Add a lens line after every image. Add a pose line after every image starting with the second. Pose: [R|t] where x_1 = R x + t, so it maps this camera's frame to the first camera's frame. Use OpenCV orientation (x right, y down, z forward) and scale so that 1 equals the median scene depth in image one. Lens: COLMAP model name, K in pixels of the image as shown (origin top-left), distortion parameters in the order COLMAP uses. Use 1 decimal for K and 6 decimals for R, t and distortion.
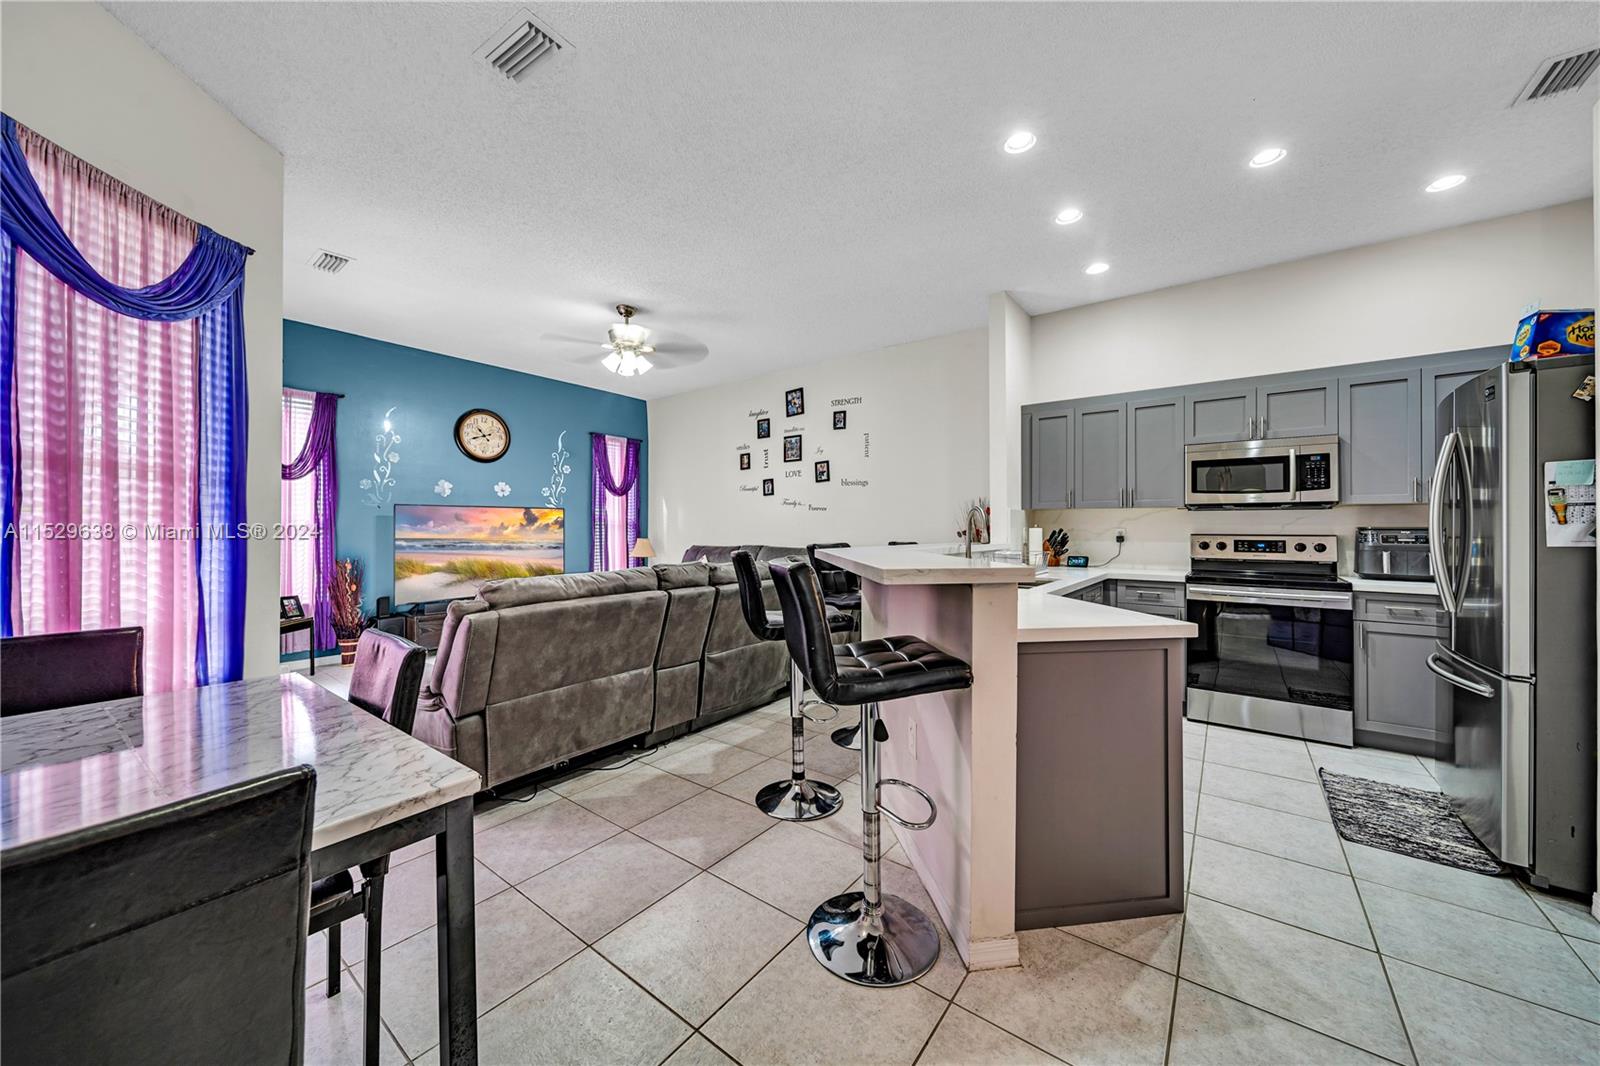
lens RADIAL K [[568.6, 0, 797.7], [0, 568.6, 523.0], [0, 0, 1]] dist [-0.000080, -0.001140]
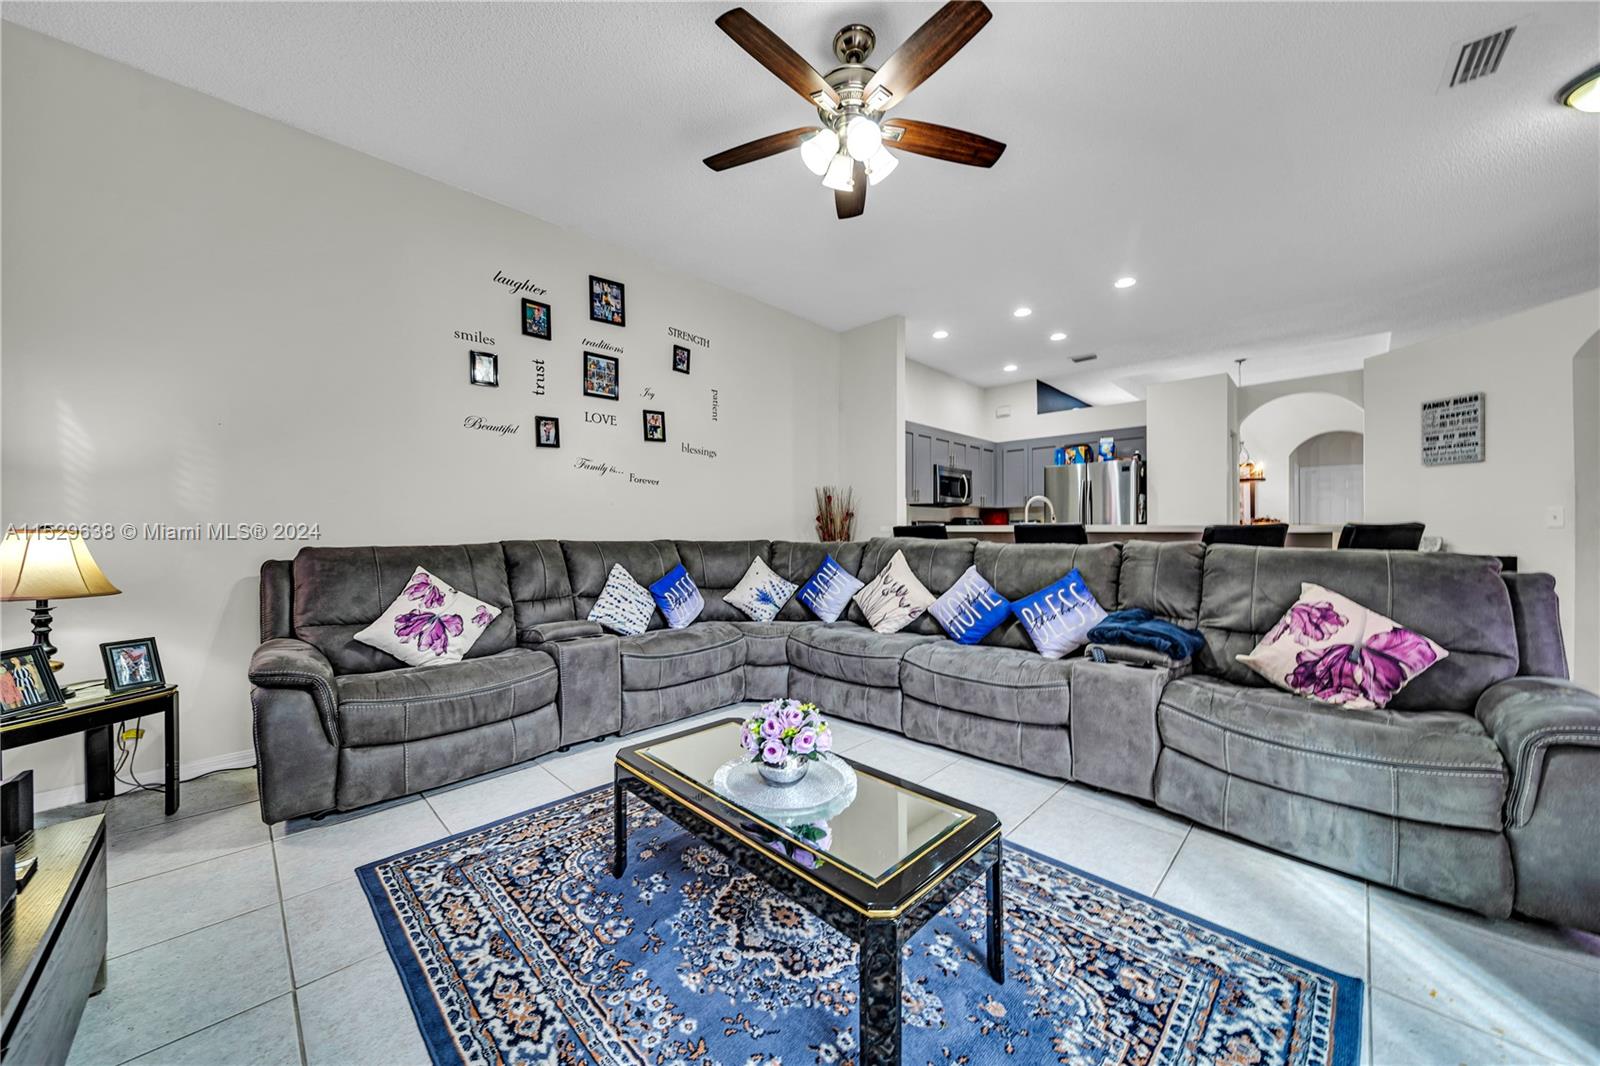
lens RADIAL K [[568.6, 0, 805.4], [0, 568.6, 530.3], [0, 0, 1]] dist [-0.000080, -0.001140]
pose [[0.119859, -0.005941, 0.992773, -0.833030], [-0.010969, 0.999913, 0.007308, 0.035761], [-0.992730, -0.011766, 0.119783, 1.023652]]
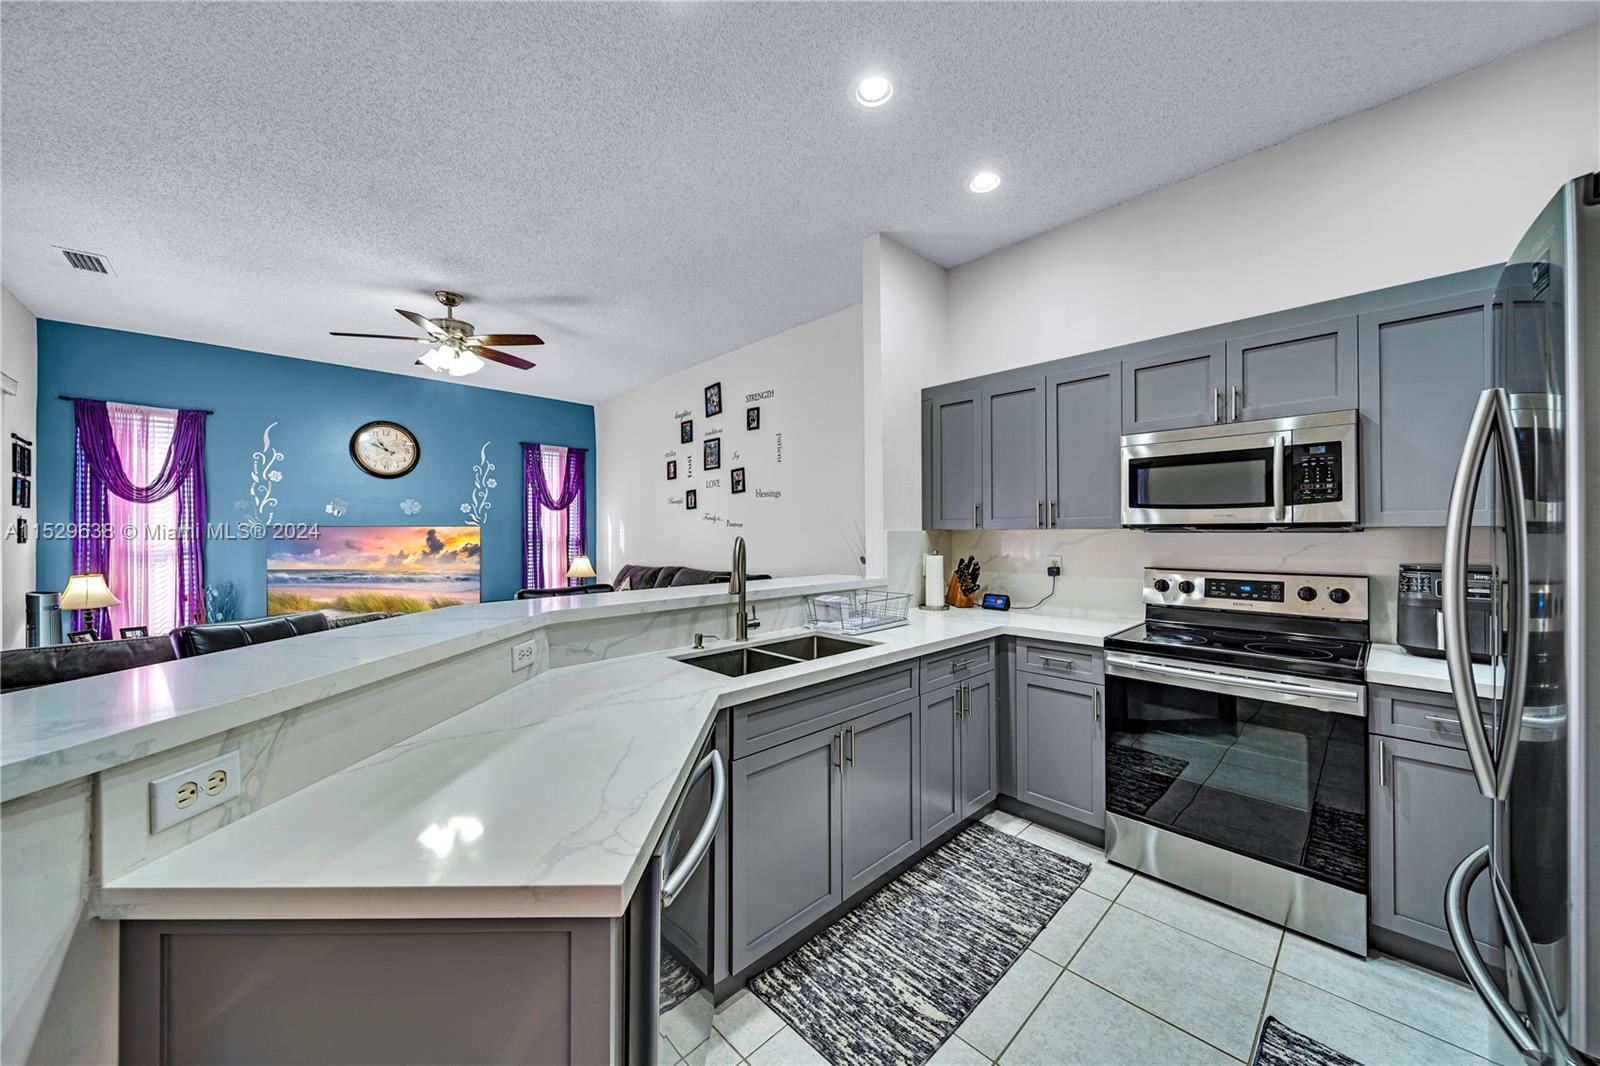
lens RADIAL K [[568.6, 0, 798.4], [0, 568.6, 529.8], [0, 0, 1]] dist [-0.000080, -0.001140]
pose [[0.988545, -0.008064, -0.150708, 0.355621], [0.008981, 0.999945, 0.005405, -0.029599], [0.150656, -0.006697, 0.988564, 0.250206]]
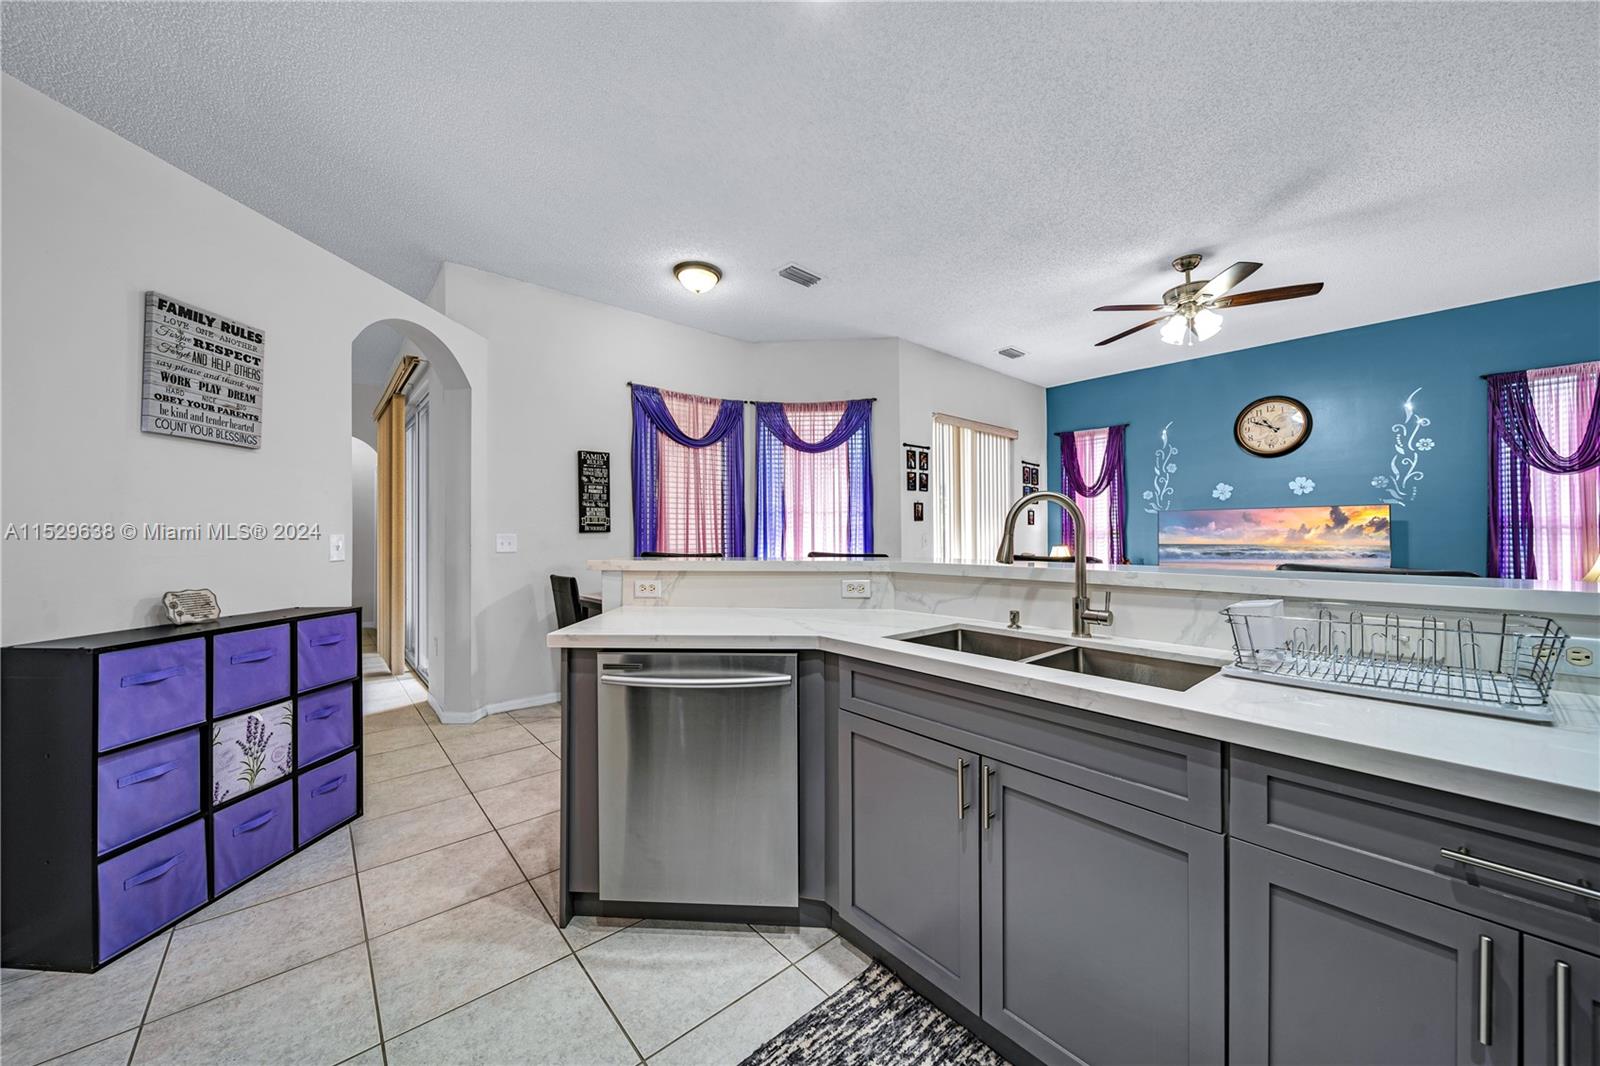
lens RADIAL K [[568.6, 0, 800.6], [0, 568.6, 532.8], [0, 0, 1]] dist [-0.000080, -0.001140]
pose [[-0.203272, -0.001655, -0.979121, 0.626992], [0.013494, 0.999899, -0.004492, 0.005261], [0.979029, -0.014126, -0.203229, 0.650786]]
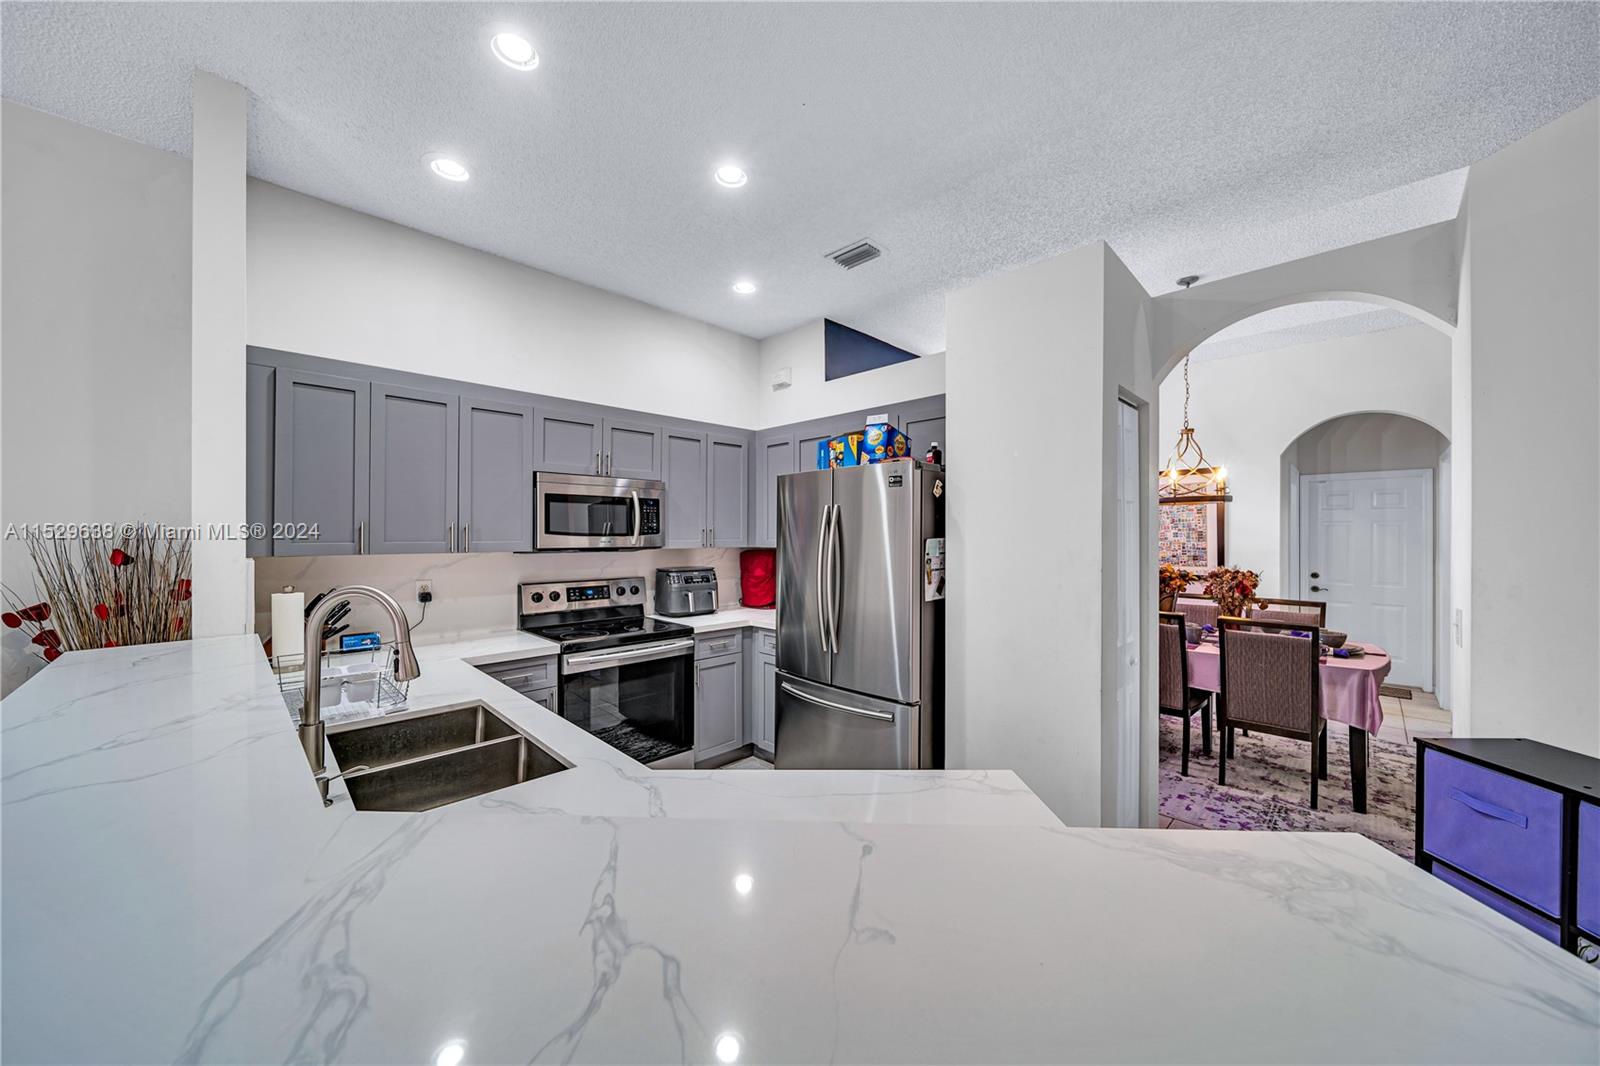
lens RADIAL K [[568.6, 0, 795.0], [0, 568.6, 535.5], [0, 0, 1]] dist [-0.000080, -0.001140]
pose [[0.131364, -0.005828, 0.991317, -0.032004], [-0.010423, 0.999919, 0.007260, -0.051899], [-0.991279, -0.011287, 0.131293, 0.479270]]
